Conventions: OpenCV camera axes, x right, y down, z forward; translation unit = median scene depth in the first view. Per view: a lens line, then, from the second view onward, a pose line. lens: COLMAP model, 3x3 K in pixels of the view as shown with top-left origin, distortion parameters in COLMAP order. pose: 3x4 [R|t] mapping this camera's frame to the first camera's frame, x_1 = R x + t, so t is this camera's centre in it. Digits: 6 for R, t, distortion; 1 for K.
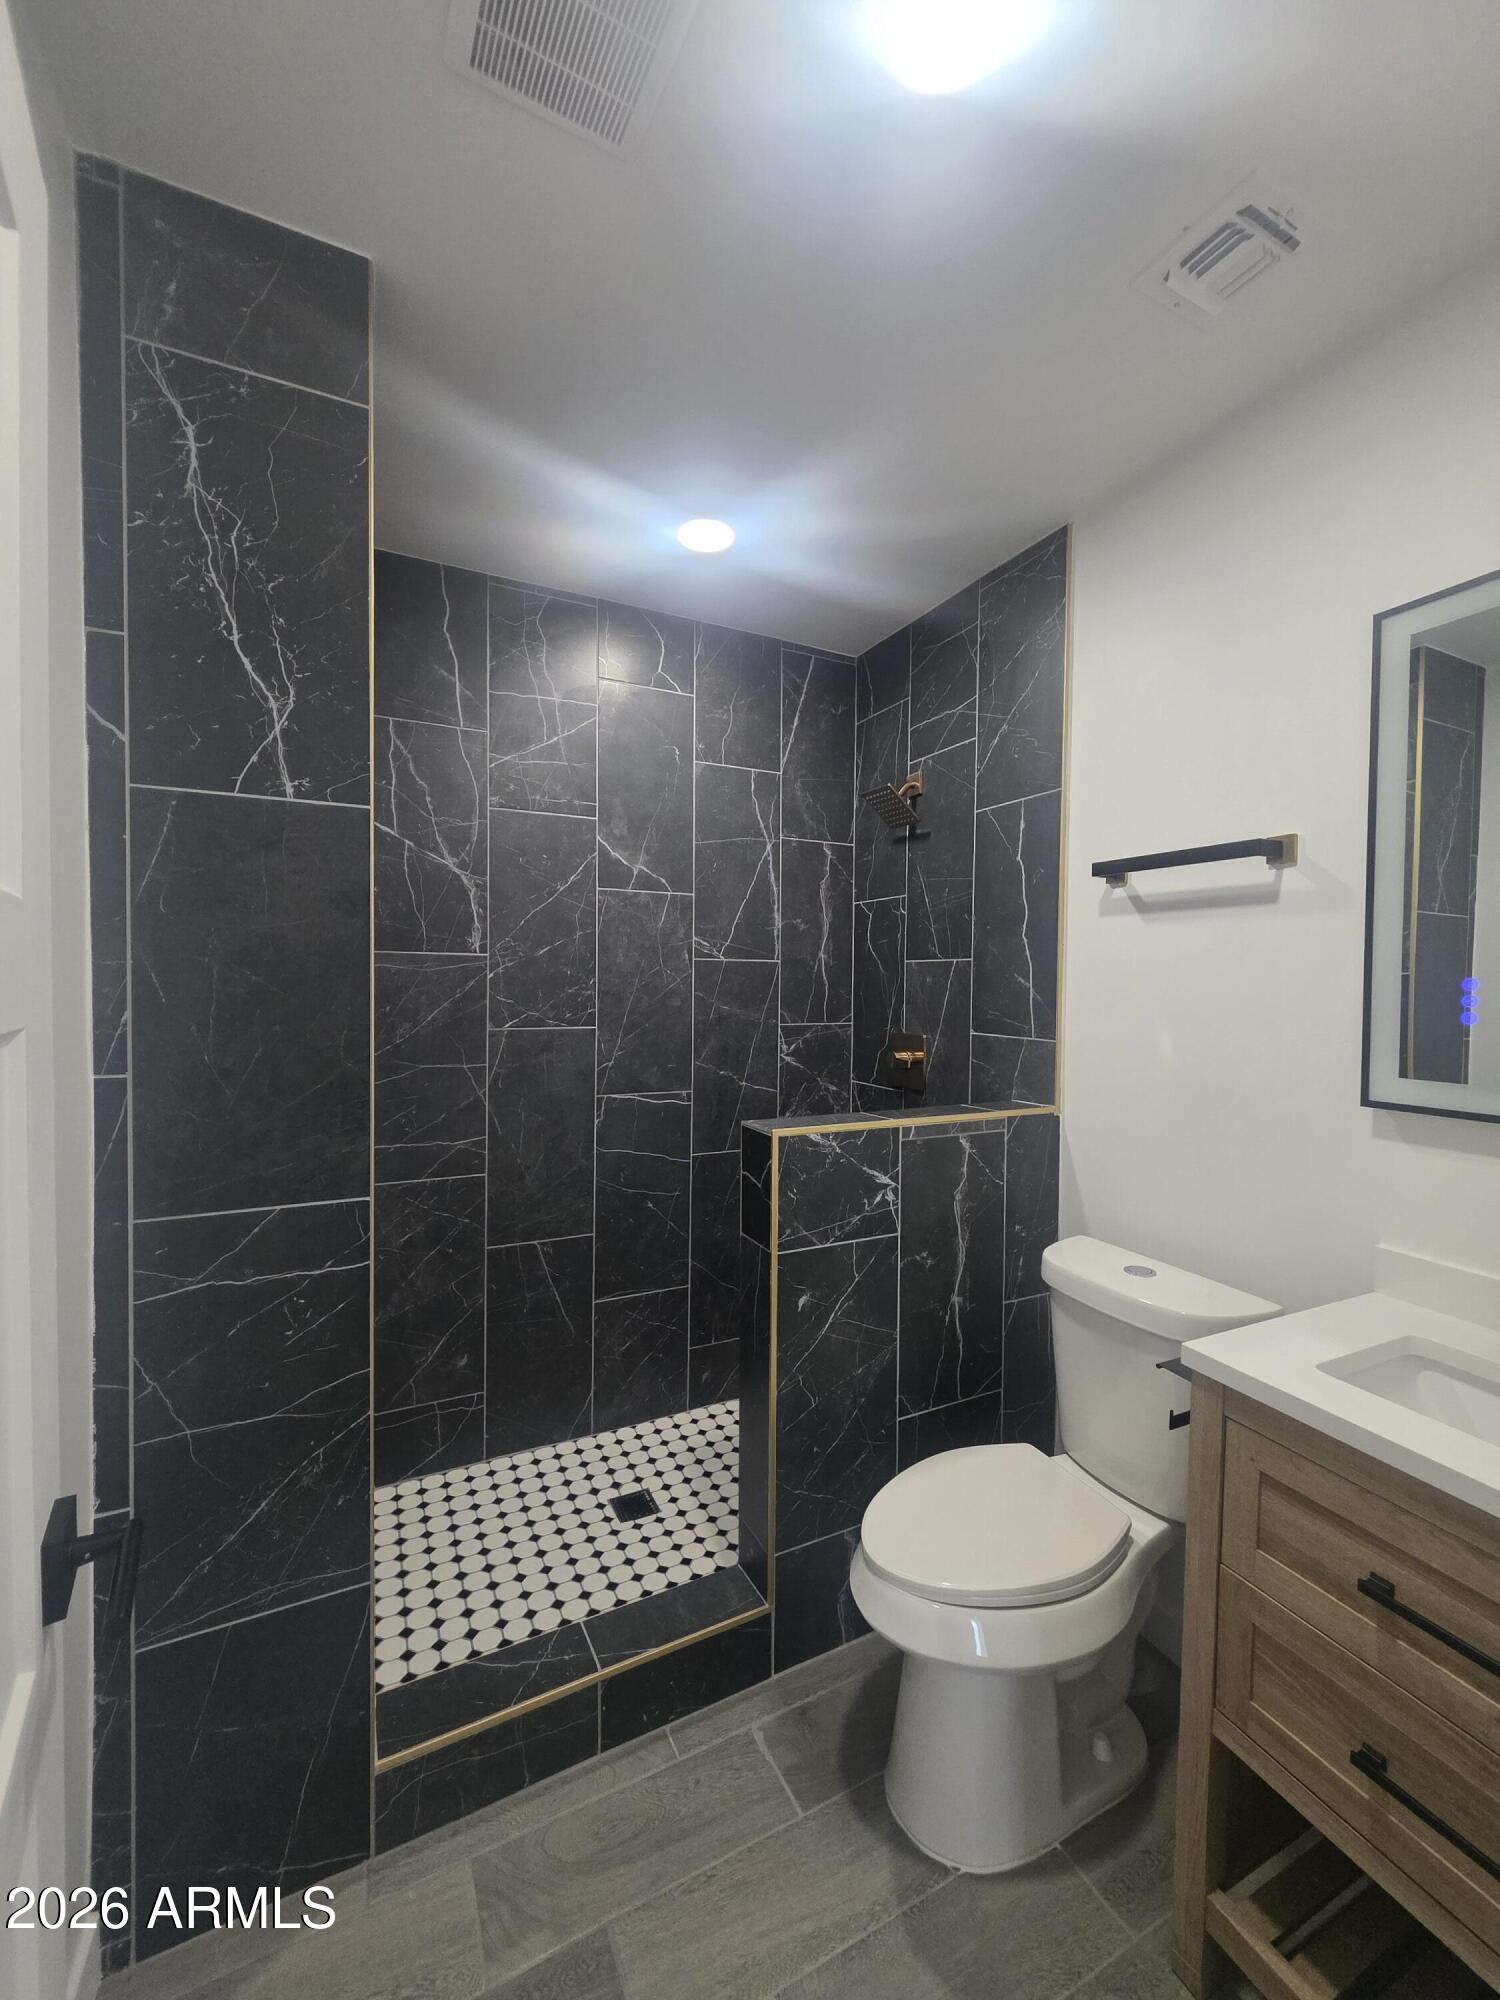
lens RADIAL K [[799.5, 0, 758.4], [0, 799.5, 1000.1], [0, 0, 1]] dist [0.002135, -0.000386]
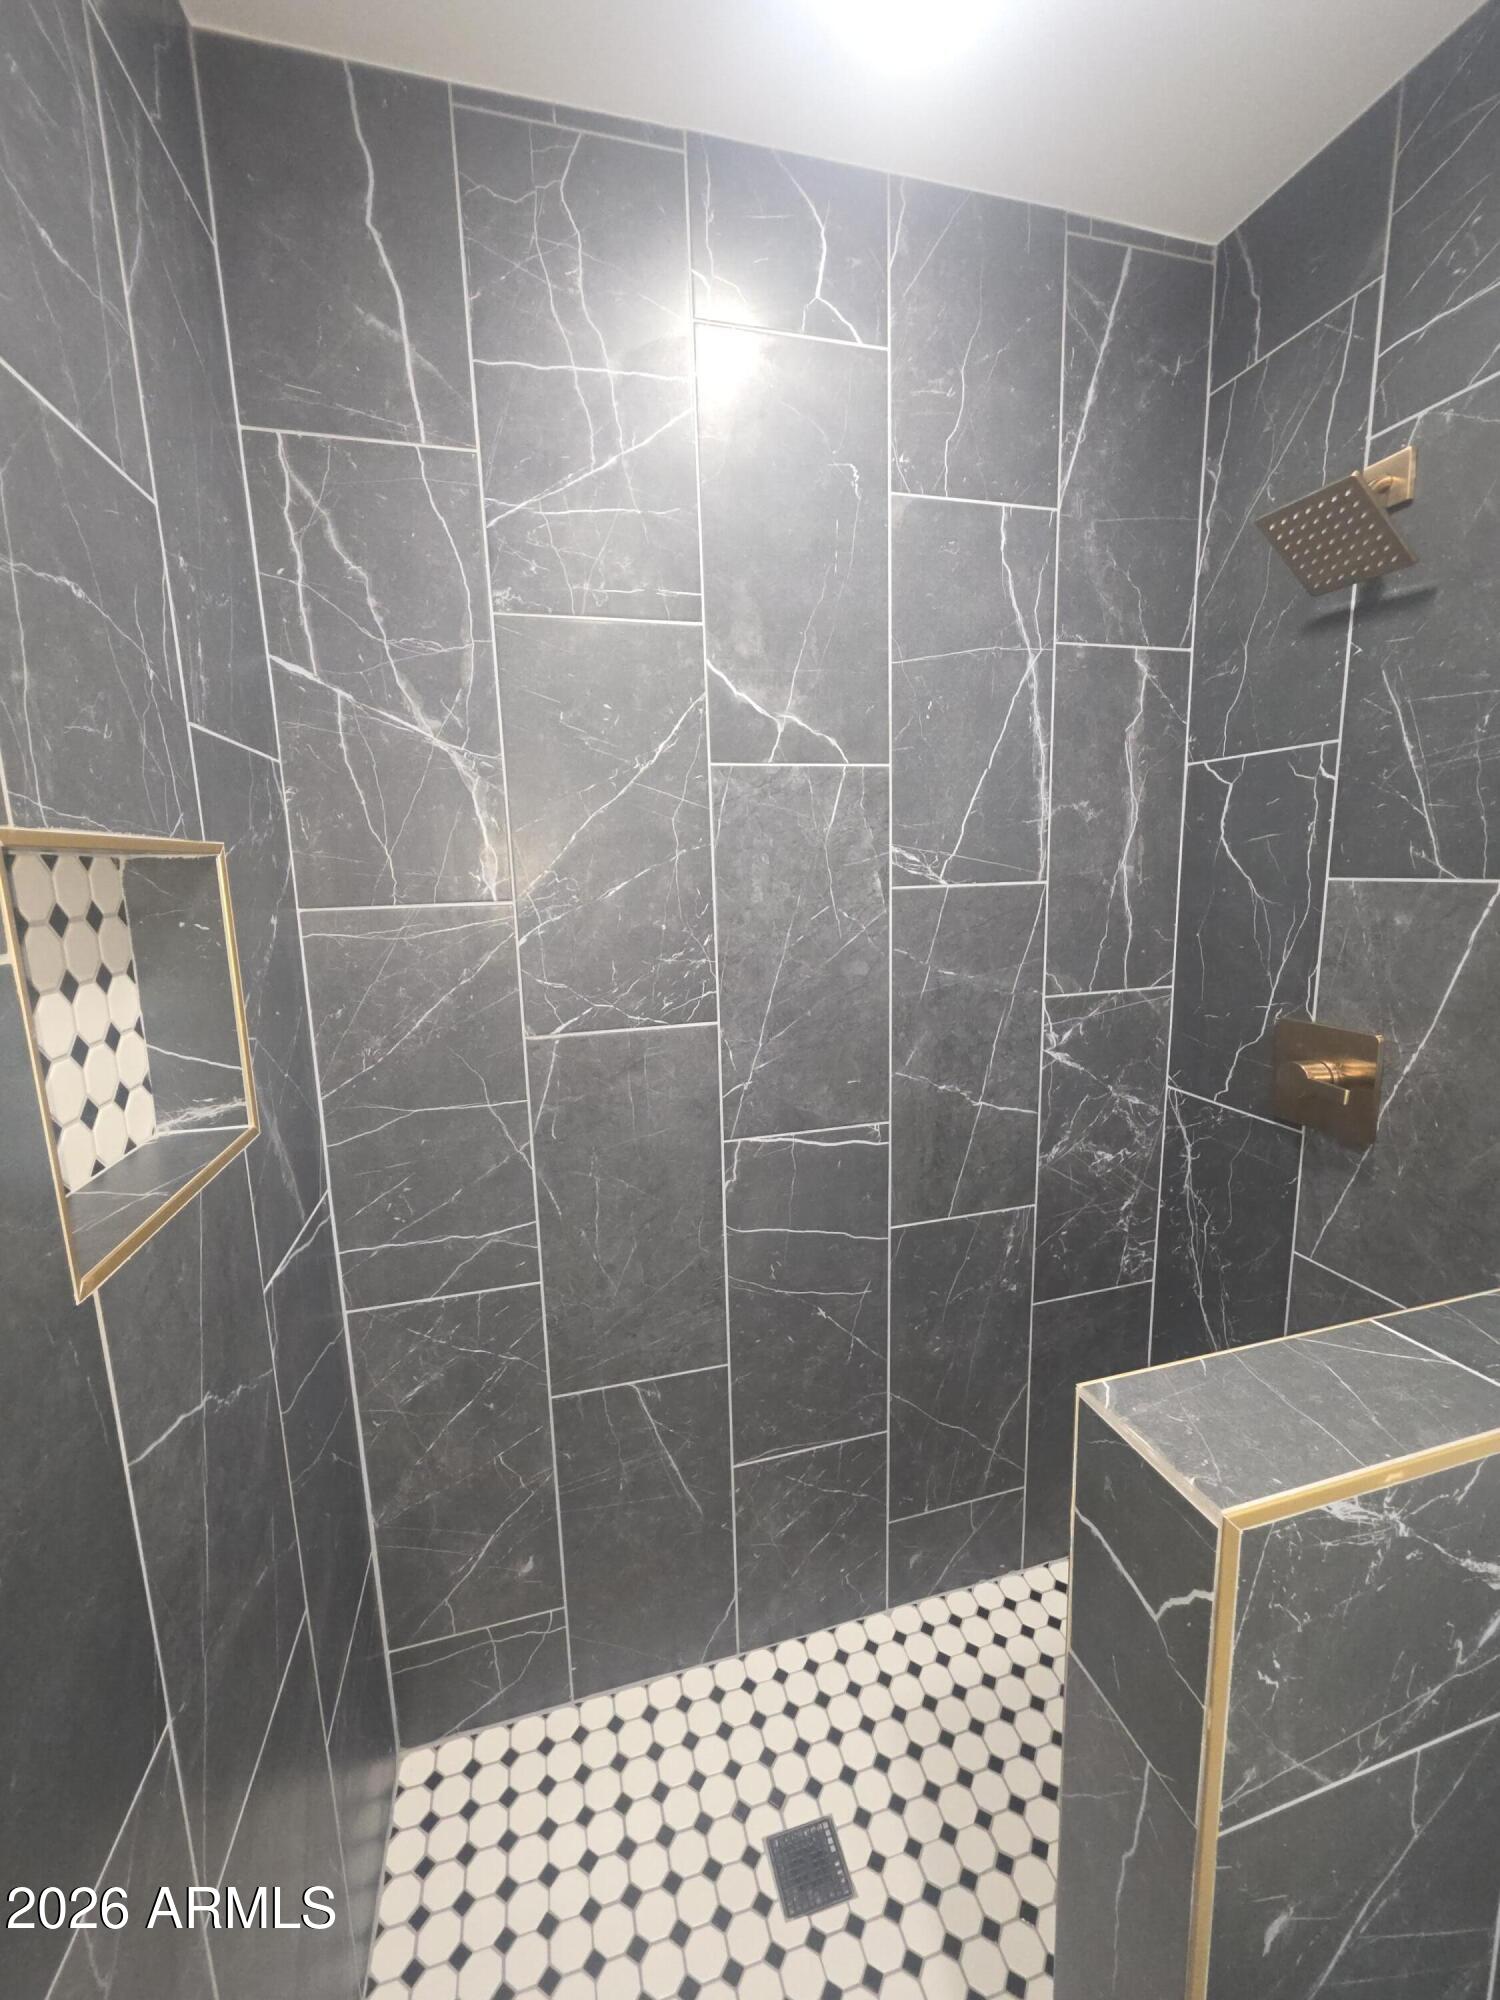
lens RADIAL K [[799.5, 0, 755.3], [0, 799.5, 996.5], [0, 0, 1]] dist [0.002135, -0.000386]
pose [[0.980573, -0.004261, -0.196109, -0.069824], [0.032550, 0.989437, 0.141259, -0.062097], [0.193435, -0.144898, 0.970354, 0.475402]]
